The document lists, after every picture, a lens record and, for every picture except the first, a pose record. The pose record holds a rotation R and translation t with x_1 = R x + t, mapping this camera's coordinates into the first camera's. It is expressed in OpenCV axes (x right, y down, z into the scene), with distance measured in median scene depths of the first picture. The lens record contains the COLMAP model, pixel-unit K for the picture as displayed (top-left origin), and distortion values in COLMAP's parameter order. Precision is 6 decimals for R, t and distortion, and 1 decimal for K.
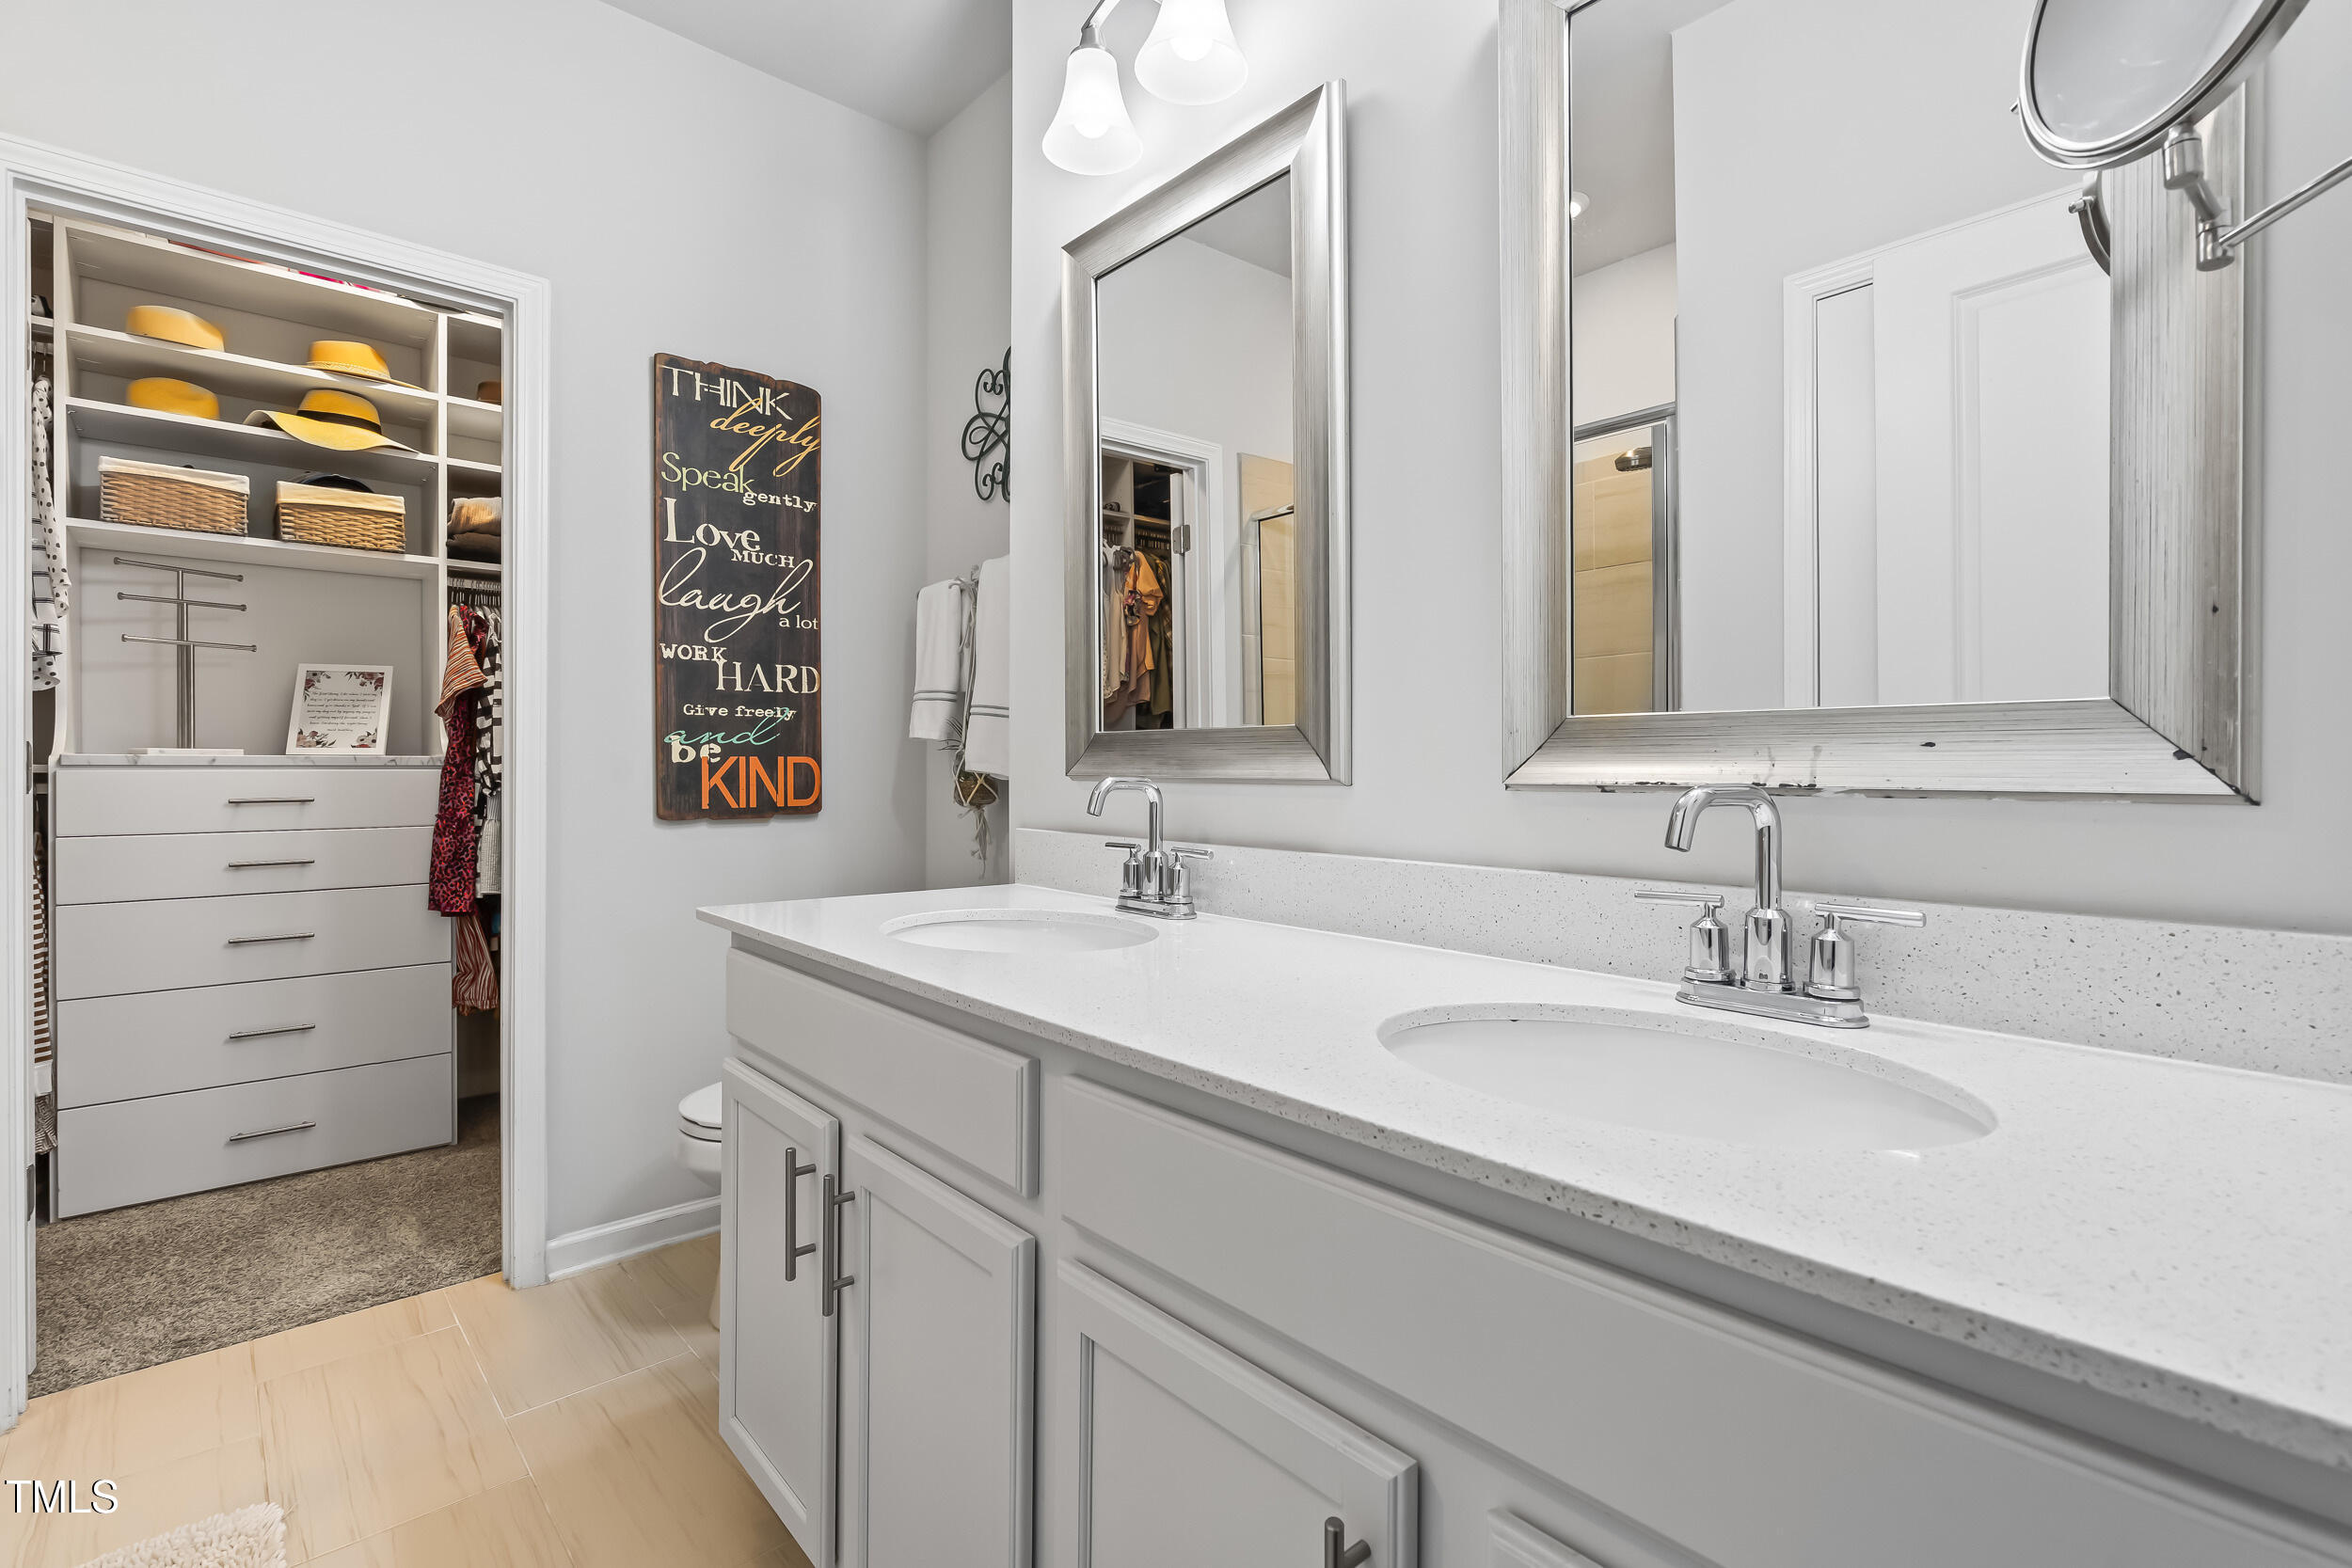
lens RADIAL K [[1074.9, 0, 1175.6], [0, 1074.9, 779.3], [0, 0, 1]] dist [-0.001056, 0.001175]
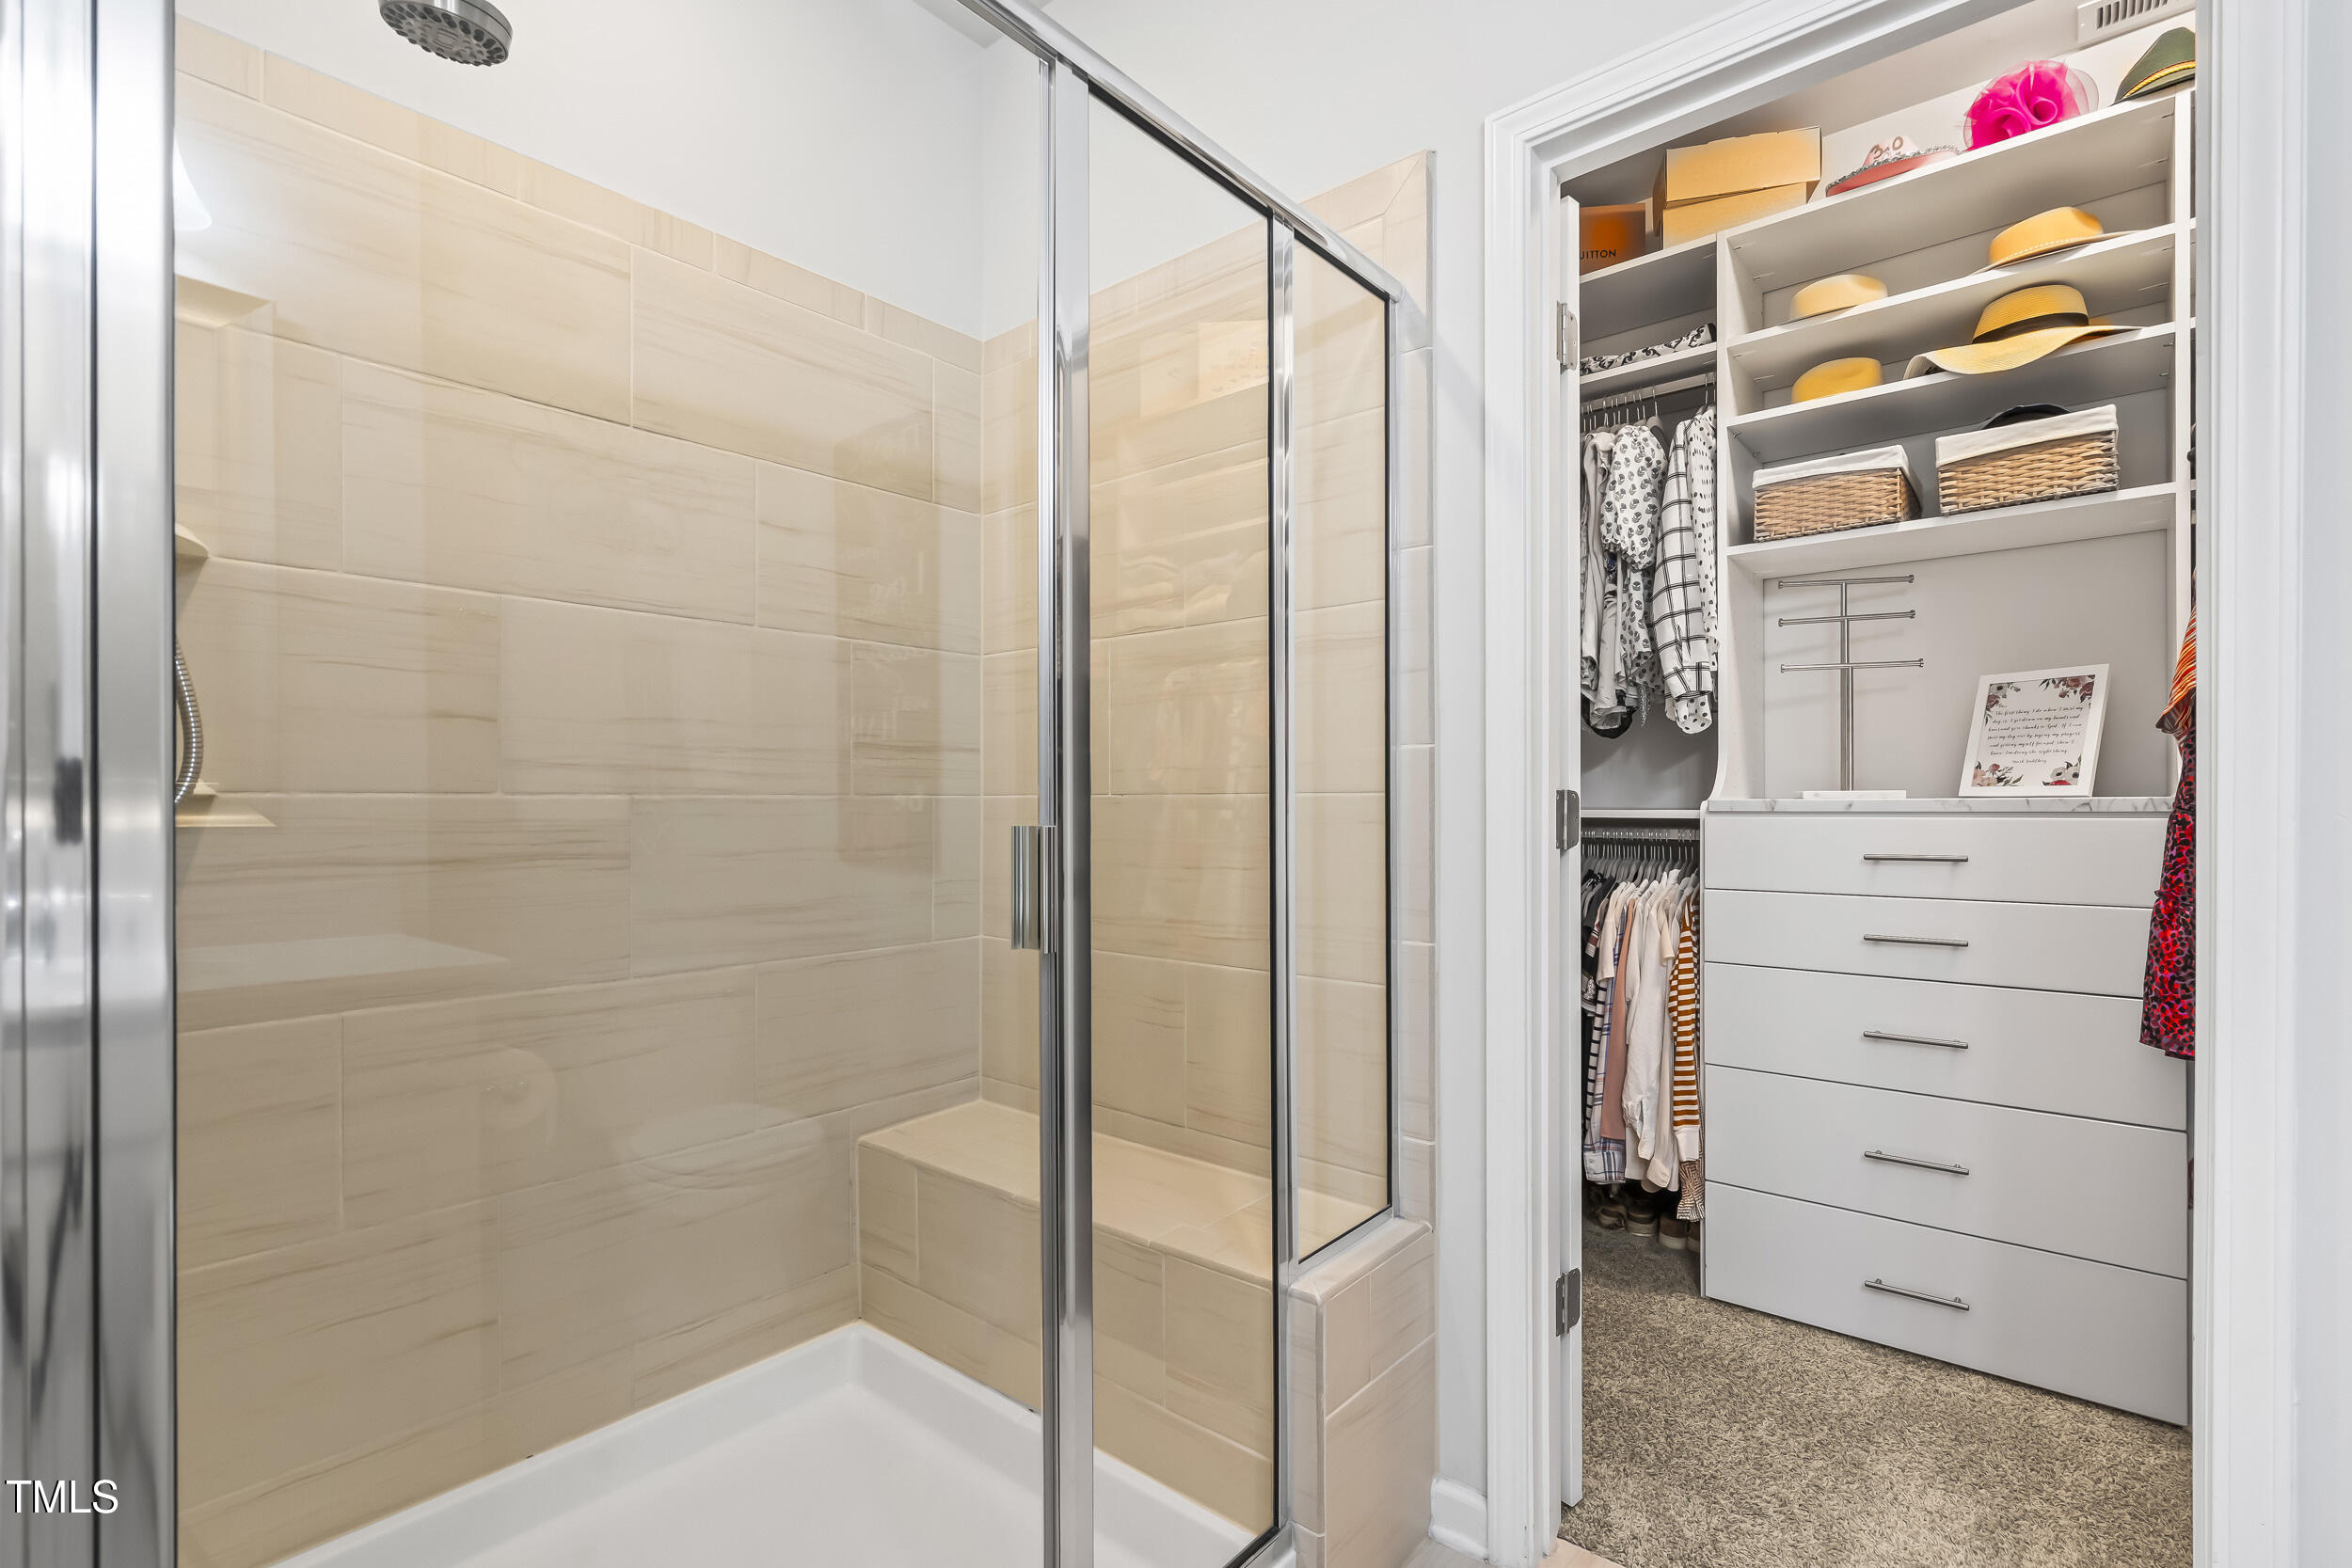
lens RADIAL K [[1074.9, 0, 1176.9], [0, 1074.9, 804.4], [0, 0, 1]] dist [-0.001056, 0.001175]
pose [[0.139253, -0.000484, -0.990257, -0.152430], [-0.006770, 0.999976, -0.001441, -0.012795], [0.990234, 0.006905, 0.139246, 0.355646]]
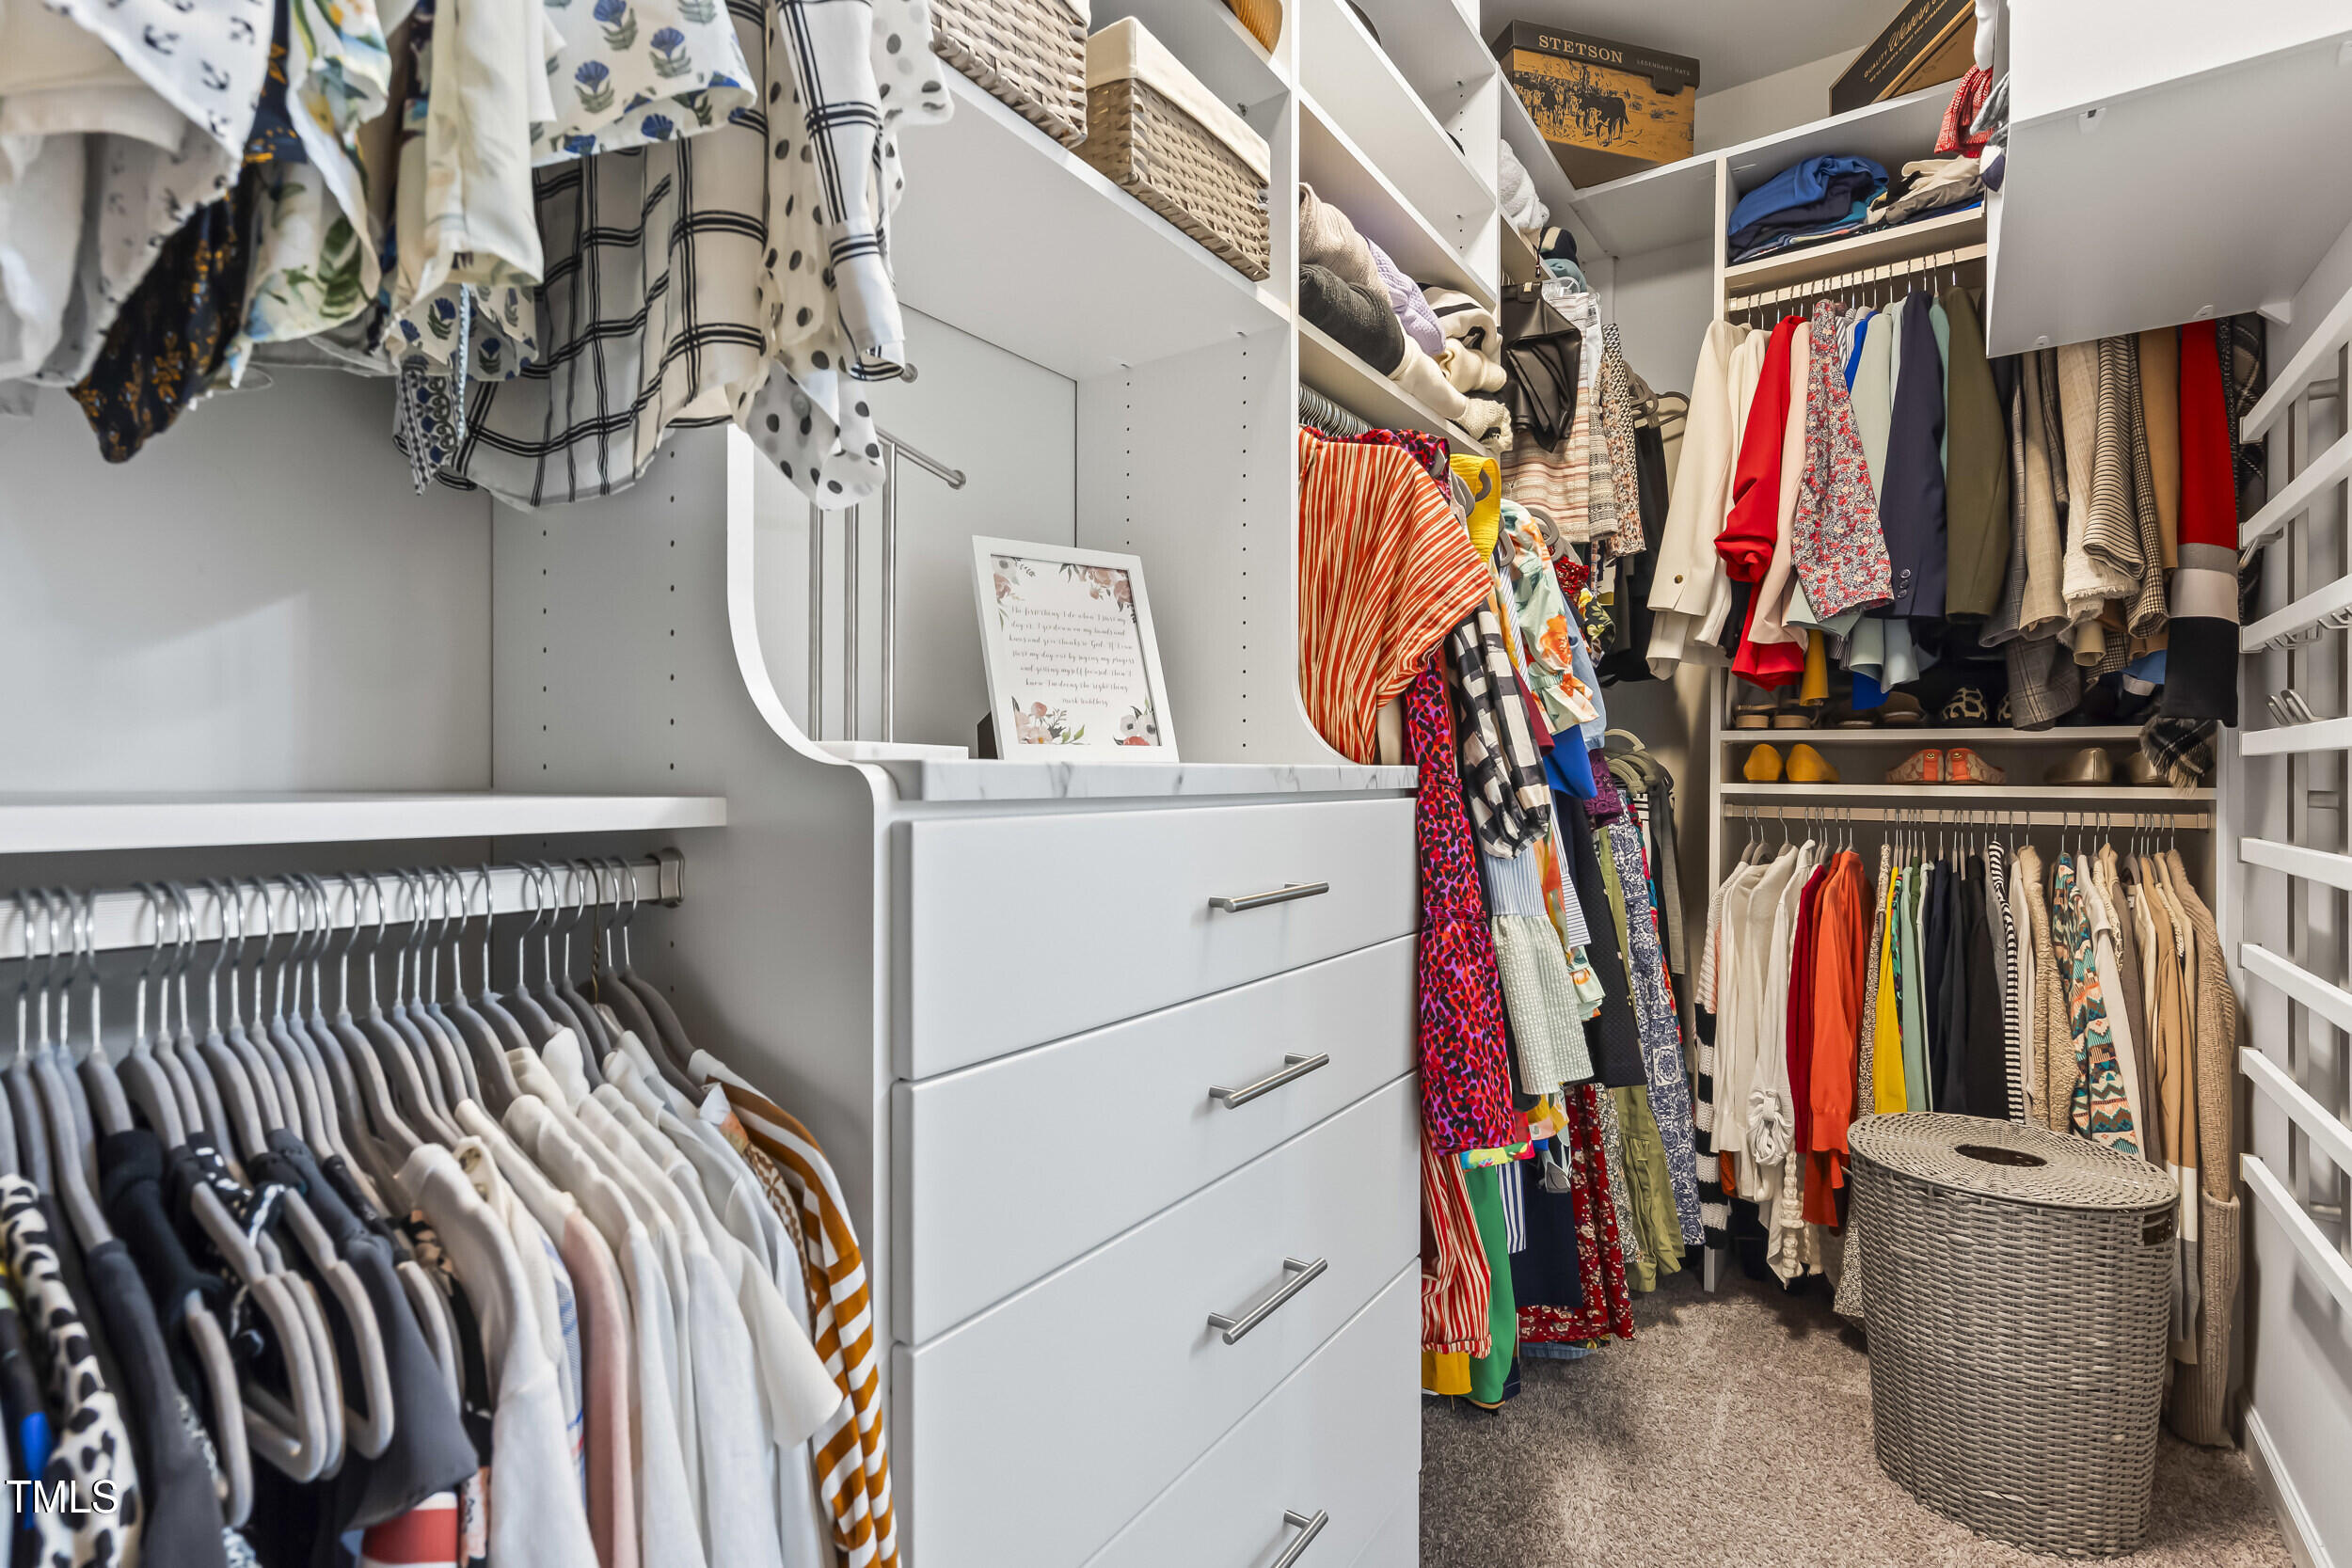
lens RADIAL K [[1074.9, 0, 1176.4], [0, 1074.9, 778.9], [0, 0, 1]] dist [-0.001056, 0.001175]
pose [[0.971880, -0.002490, 0.235463, -0.895564], [0.003422, 0.999988, -0.003548, -0.015696], [-0.235451, 0.004254, 0.971877, 0.633265]]
